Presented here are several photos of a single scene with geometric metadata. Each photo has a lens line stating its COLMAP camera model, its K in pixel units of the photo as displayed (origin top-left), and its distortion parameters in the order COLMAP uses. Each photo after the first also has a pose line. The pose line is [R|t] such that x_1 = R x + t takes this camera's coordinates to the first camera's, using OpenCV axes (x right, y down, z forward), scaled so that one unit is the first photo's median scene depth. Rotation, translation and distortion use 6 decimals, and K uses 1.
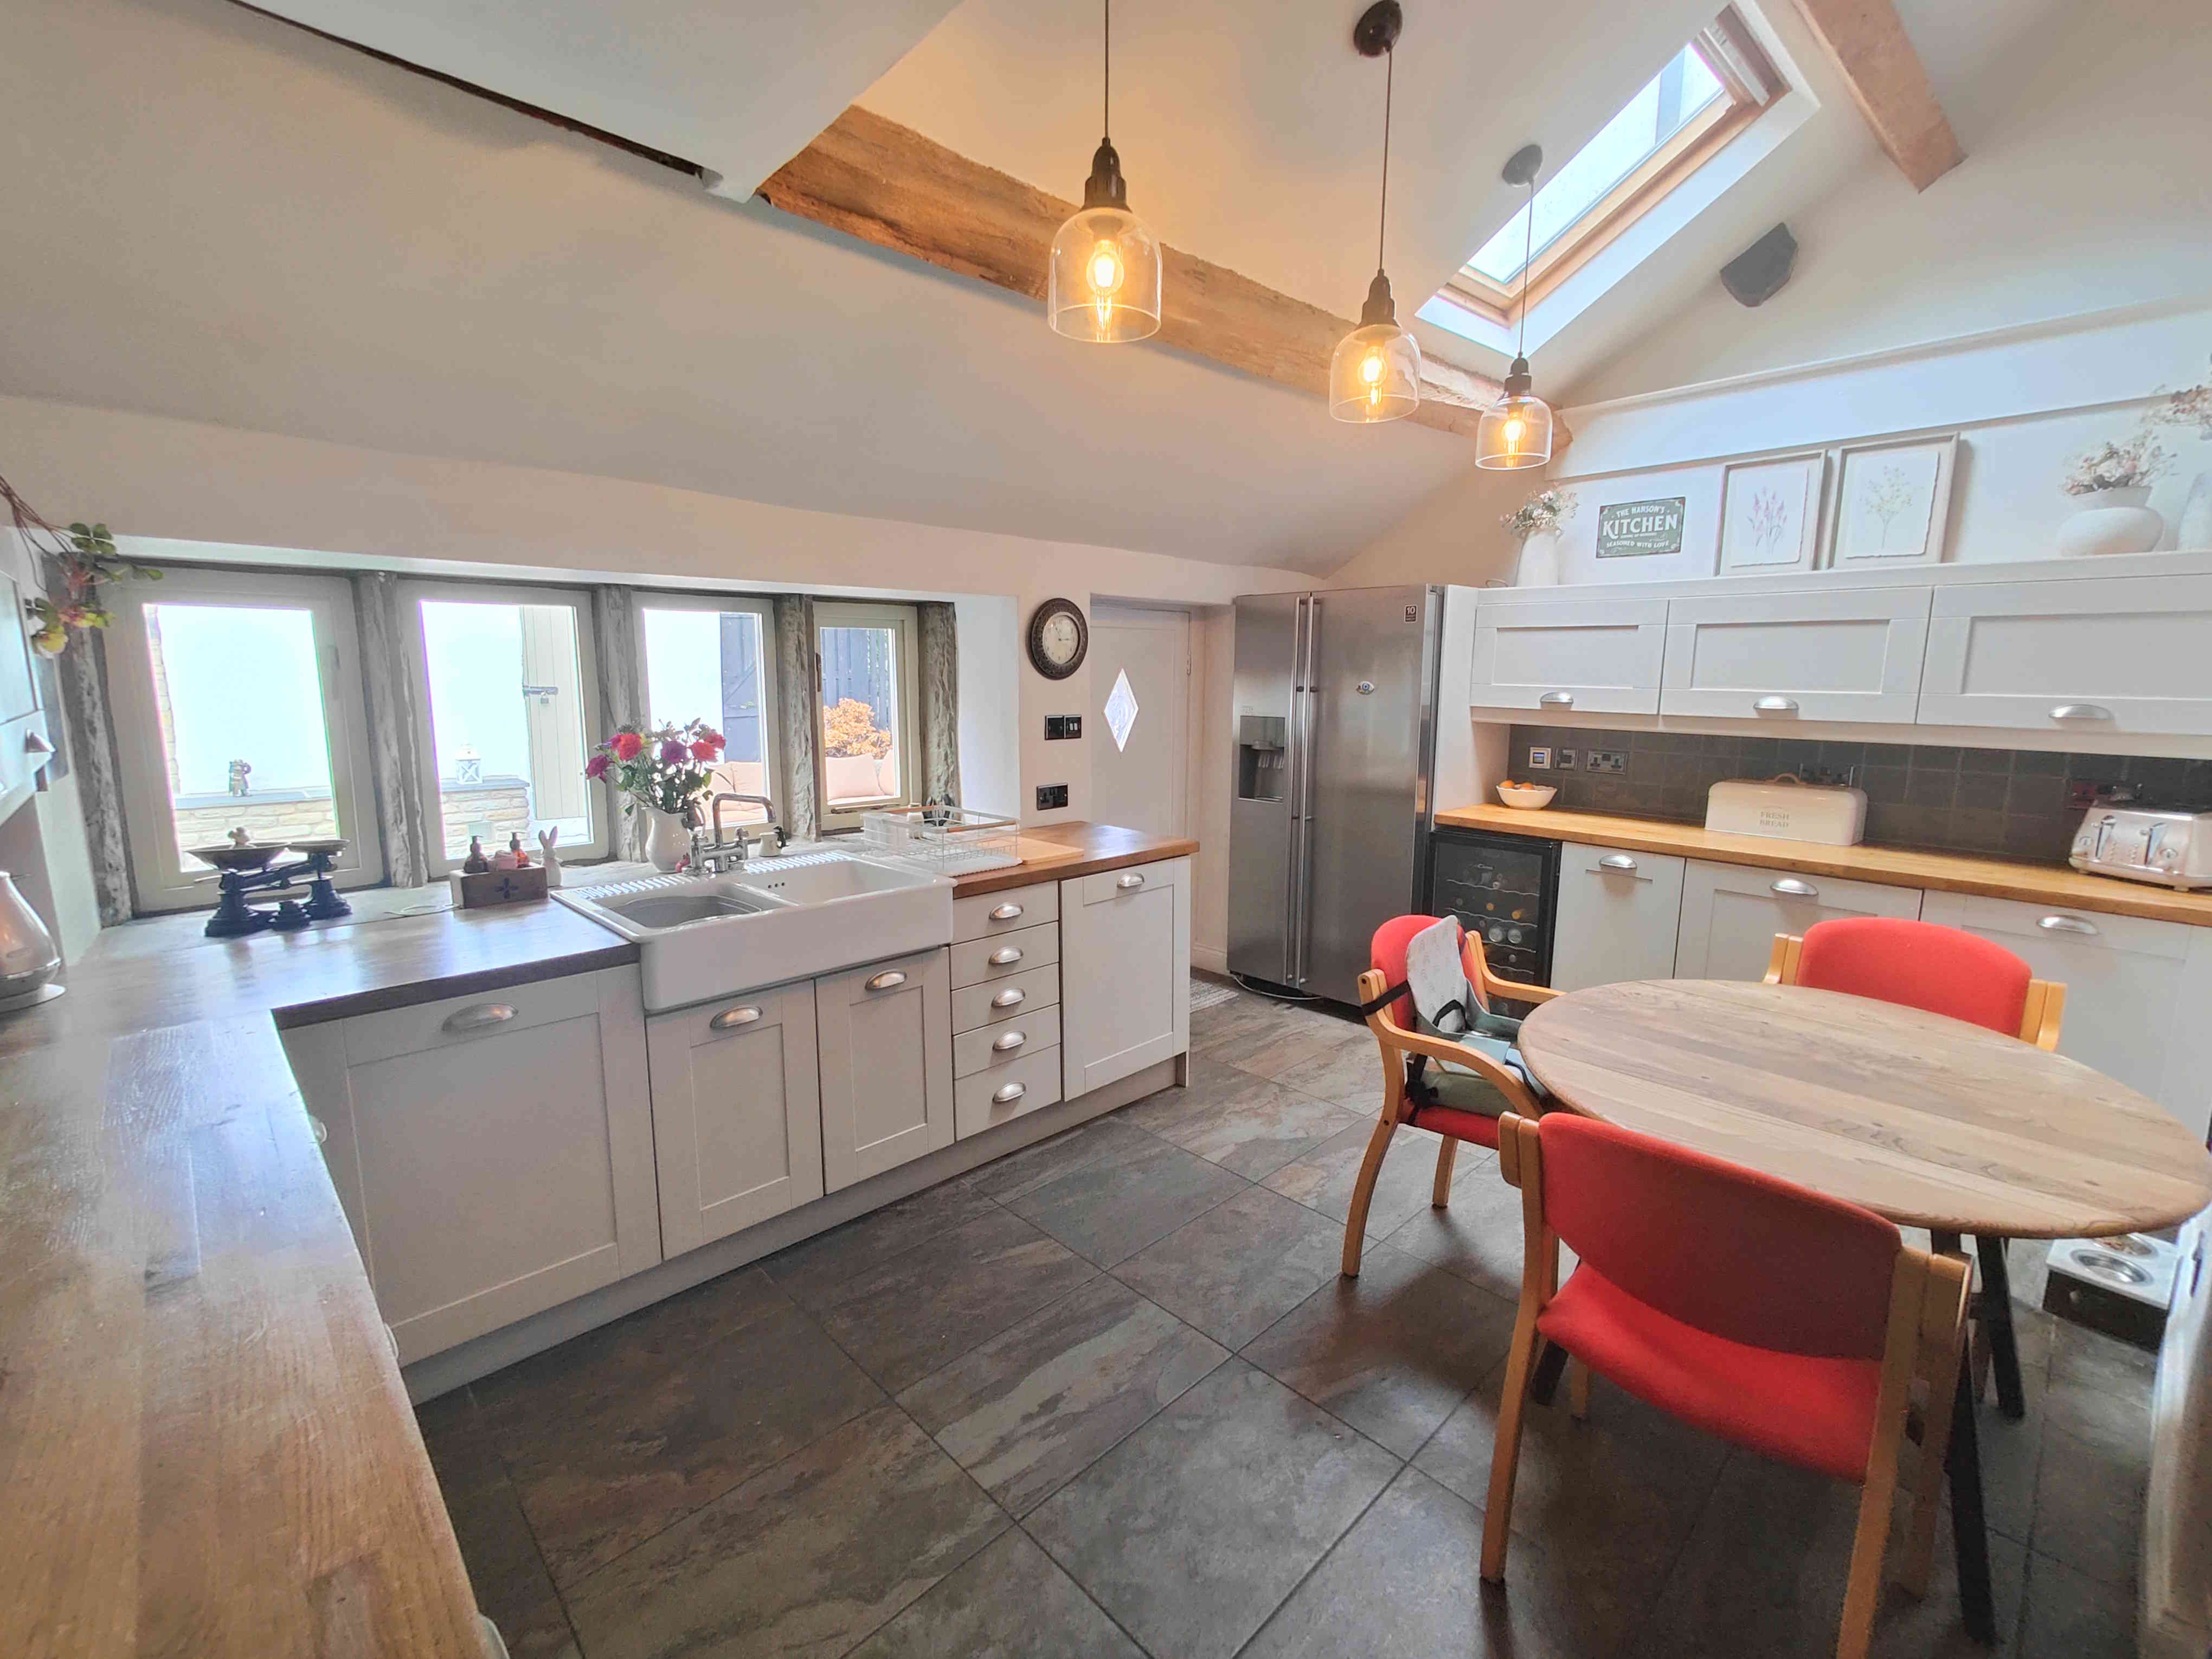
lens RADIAL K [[978.3, 0, 1099.7], [0, 978.3, 824.9], [0, 0, 1]] dist [0.010013, 0.000032]
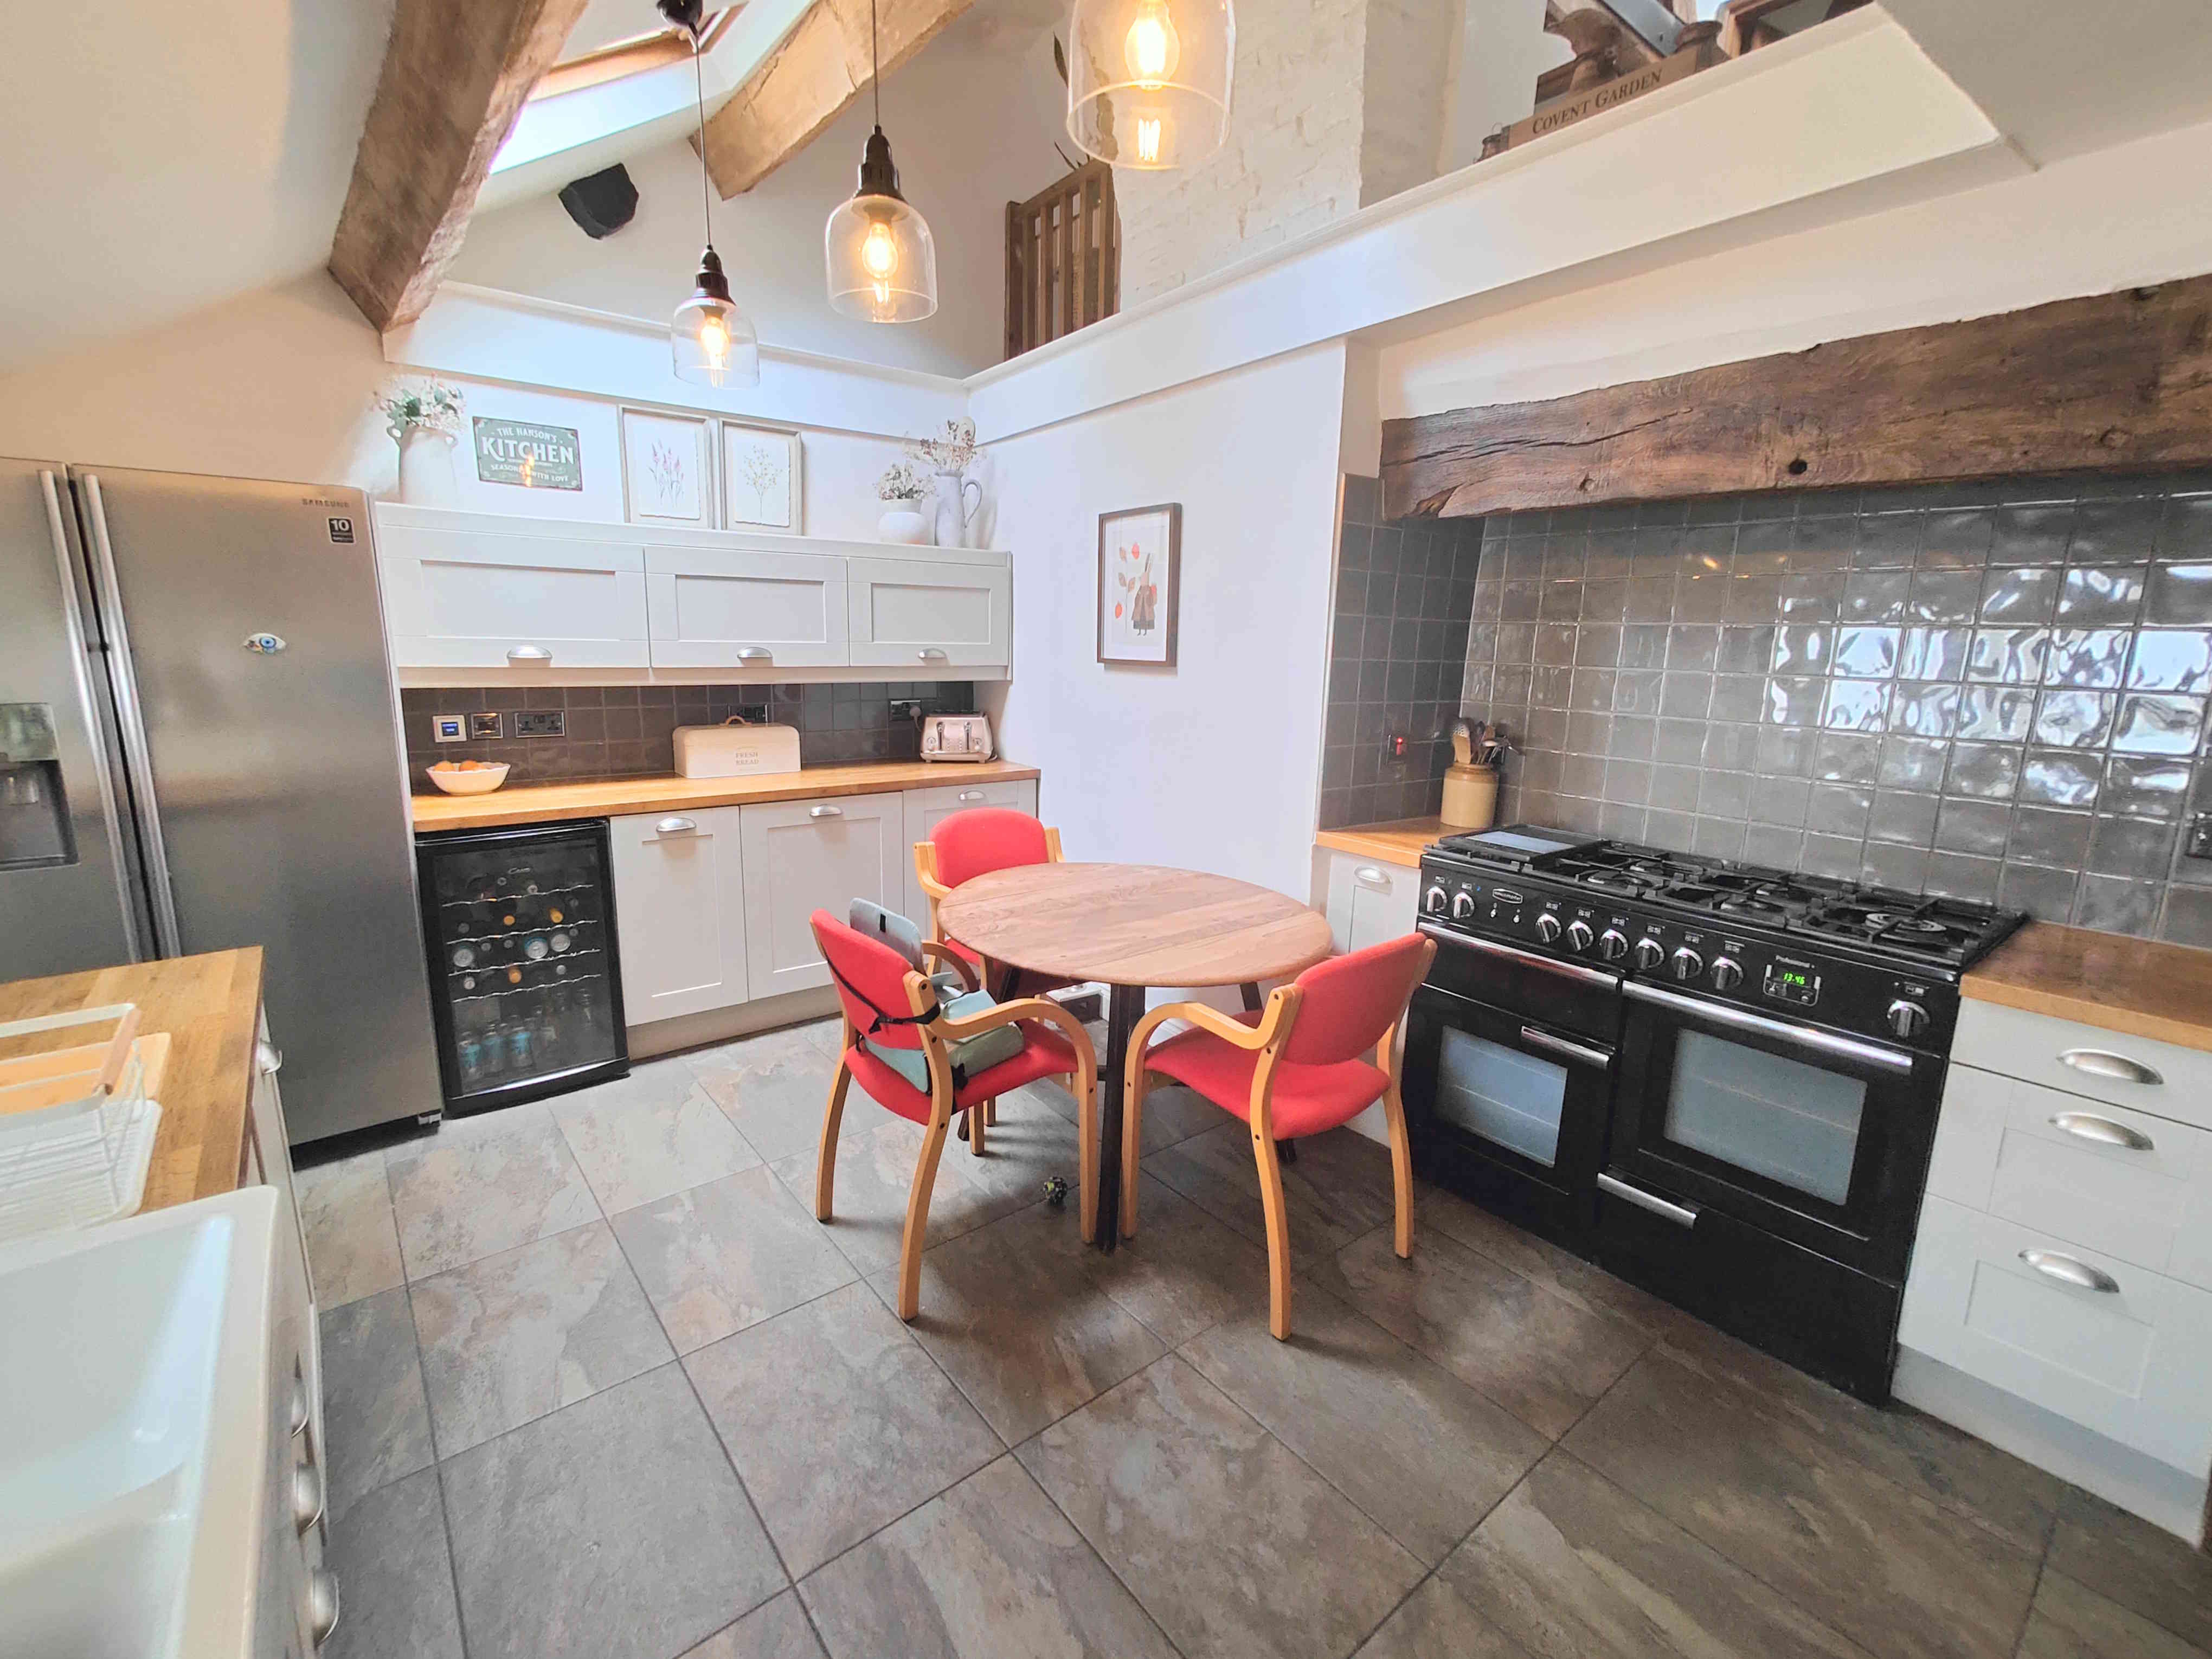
lens RADIAL K [[978.3, 0, 1103.3], [0, 978.3, 828.2], [0, 0, 1]] dist [0.010013, 0.000032]
pose [[0.085474, -0.204603, 0.975106, -0.390207], [0.140131, 0.971428, 0.191548, -0.089548], [-0.986437, 0.120270, 0.111703, 0.523490]]
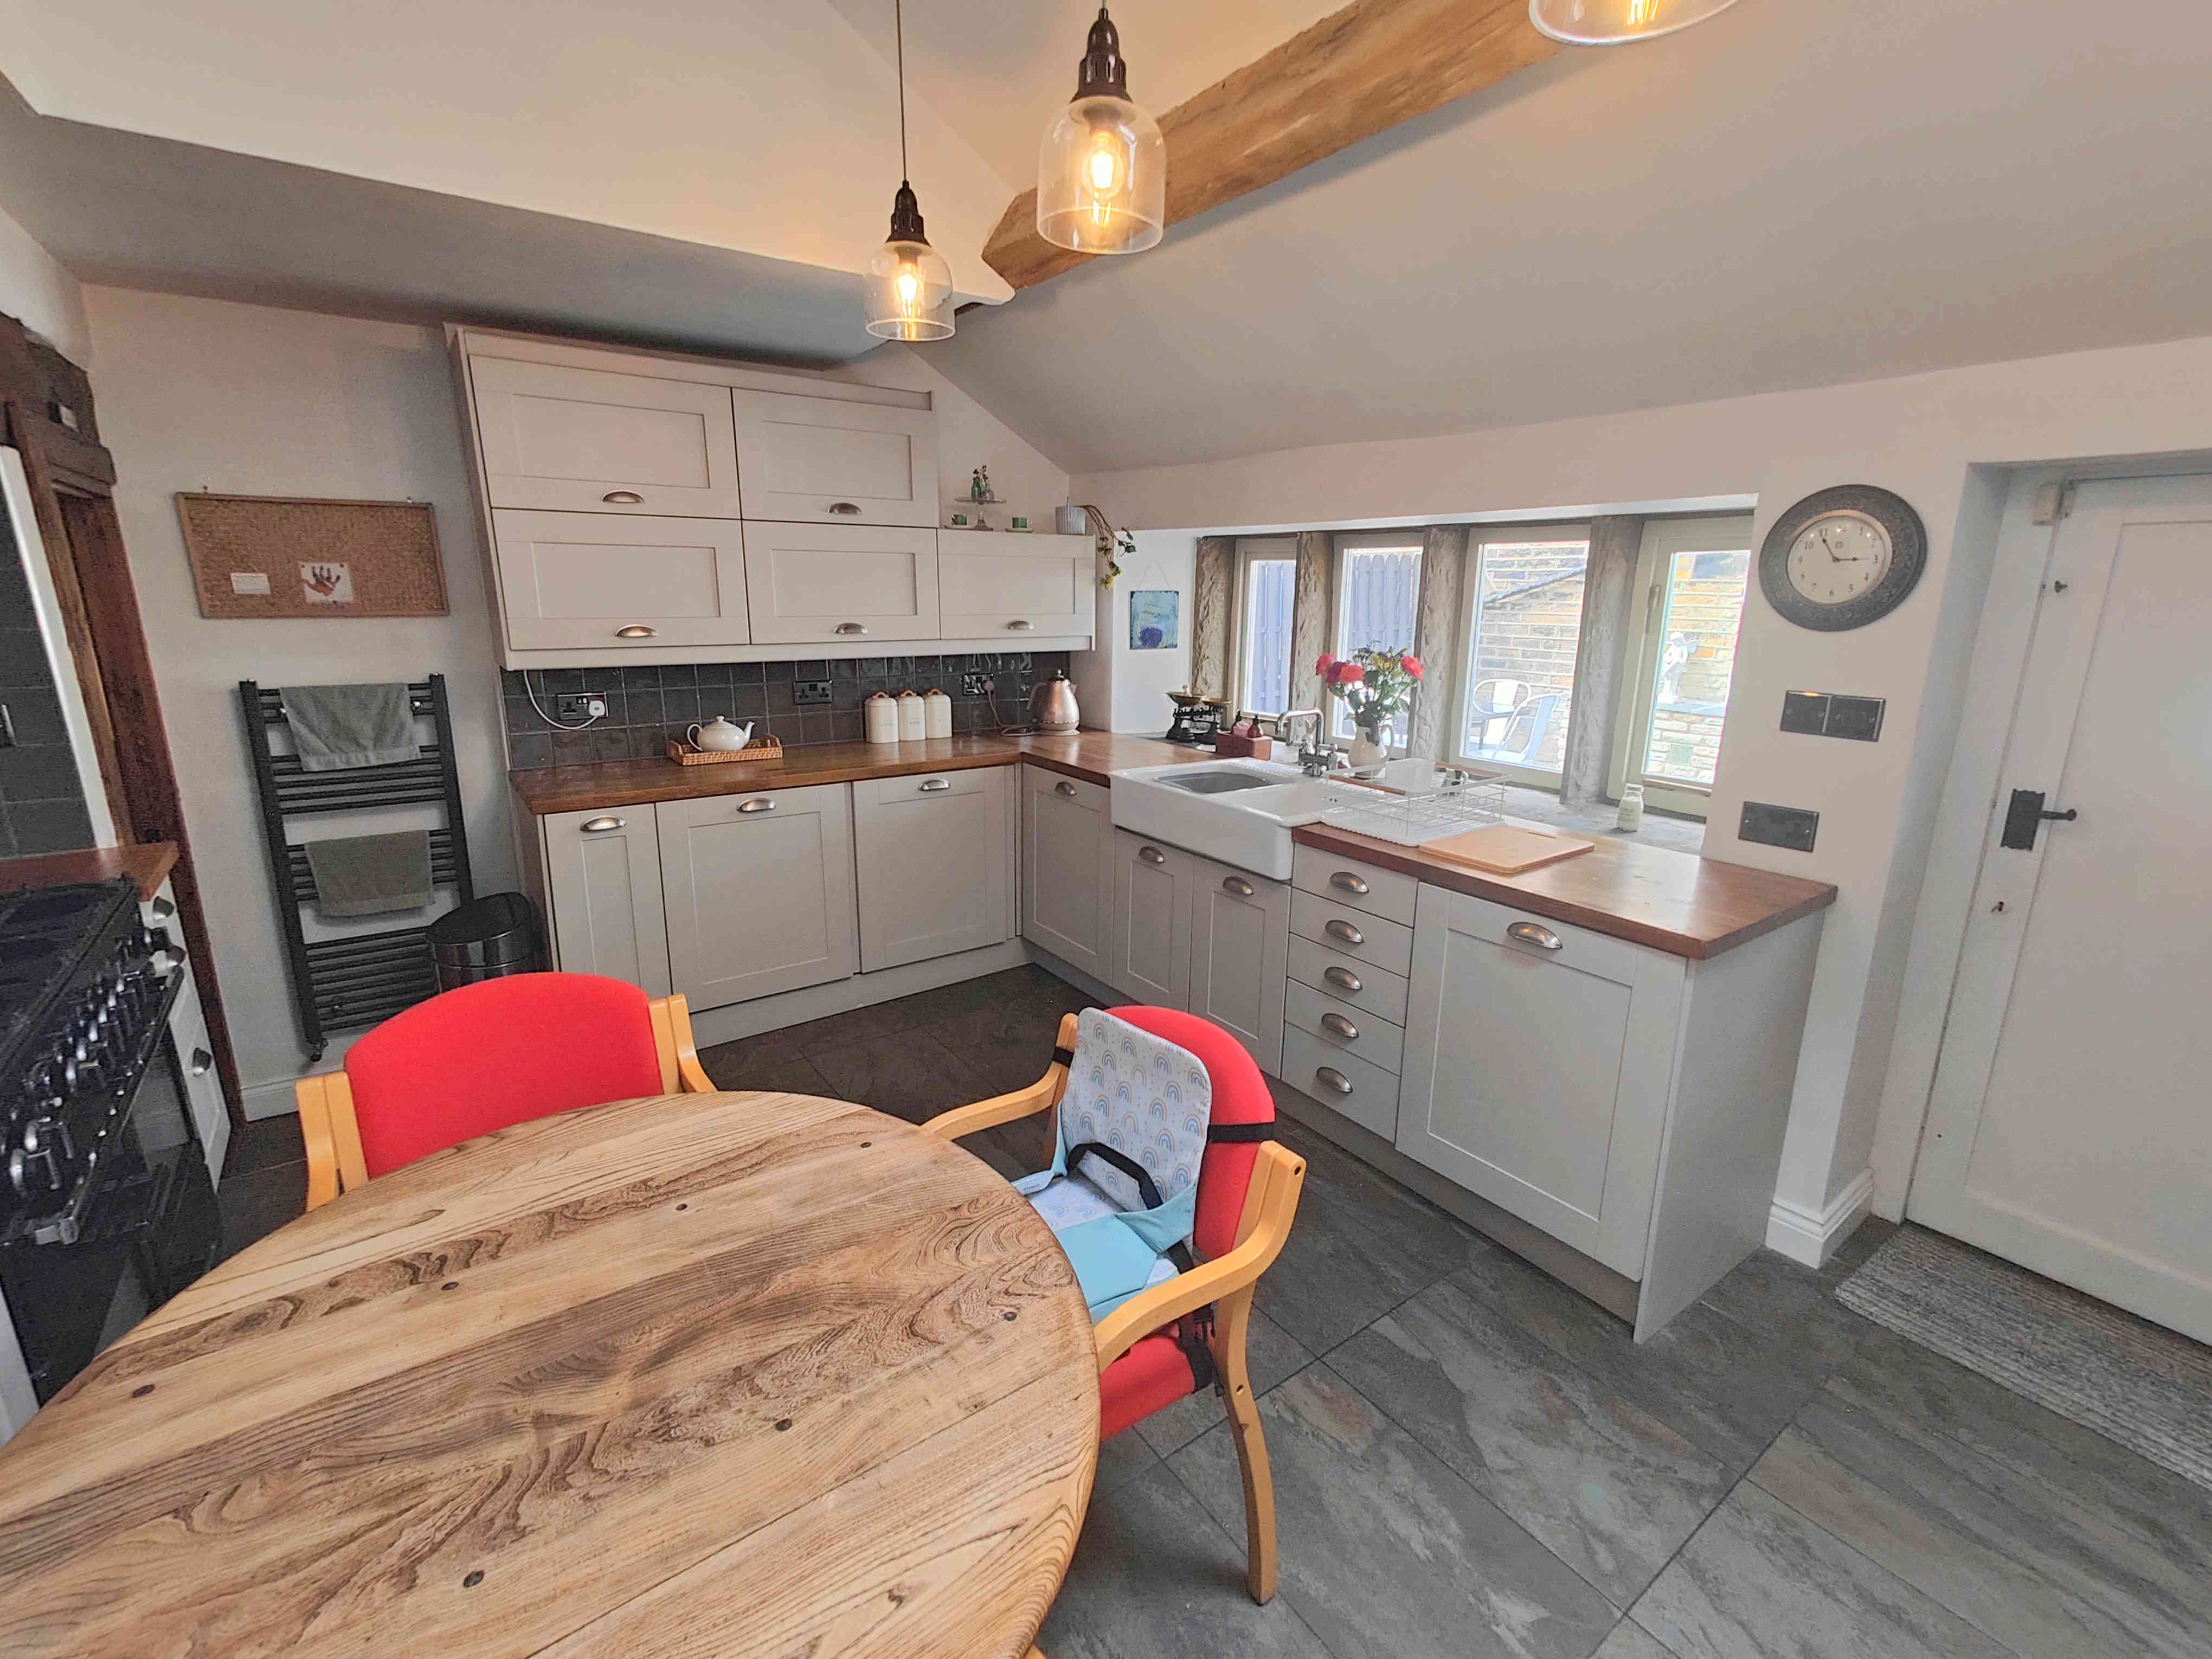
lens RADIAL K [[978.3, 0, 1101.9], [0, 978.3, 816.5], [0, 0, 1]] dist [0.010013, 0.000032]
pose [[-0.140525, 0.227017, -0.963699, 0.697288], [-0.167810, 0.953814, 0.249158, -0.135580], [0.975752, 0.196731, -0.095939, 0.768172]]
